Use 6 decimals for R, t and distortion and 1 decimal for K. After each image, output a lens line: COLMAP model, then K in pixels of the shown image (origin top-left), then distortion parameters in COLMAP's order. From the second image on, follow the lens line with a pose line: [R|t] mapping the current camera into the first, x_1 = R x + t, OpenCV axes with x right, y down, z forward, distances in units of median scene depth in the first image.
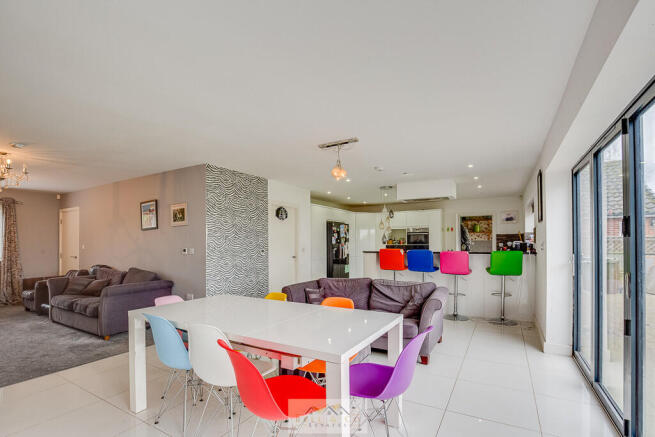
lens RADIAL K [[314.8, 0, 321.4], [0, 314.8, 241.7], [0, 0, 1]] dist [-0.005240, 0.000036]
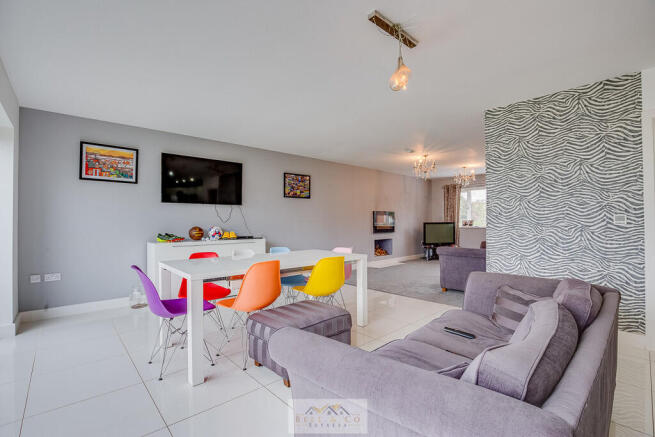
lens RADIAL K [[299.3, 0, 328.5], [0, 299.3, 219.6], [0, 0, 1]] dist [-0.027723, -0.000118]
pose [[-0.297435, 0.002120, -0.954740, 0.452383], [0.007872, 0.999969, -0.000232, 0.030587], [0.954710, -0.007585, -0.297442, 0.758332]]
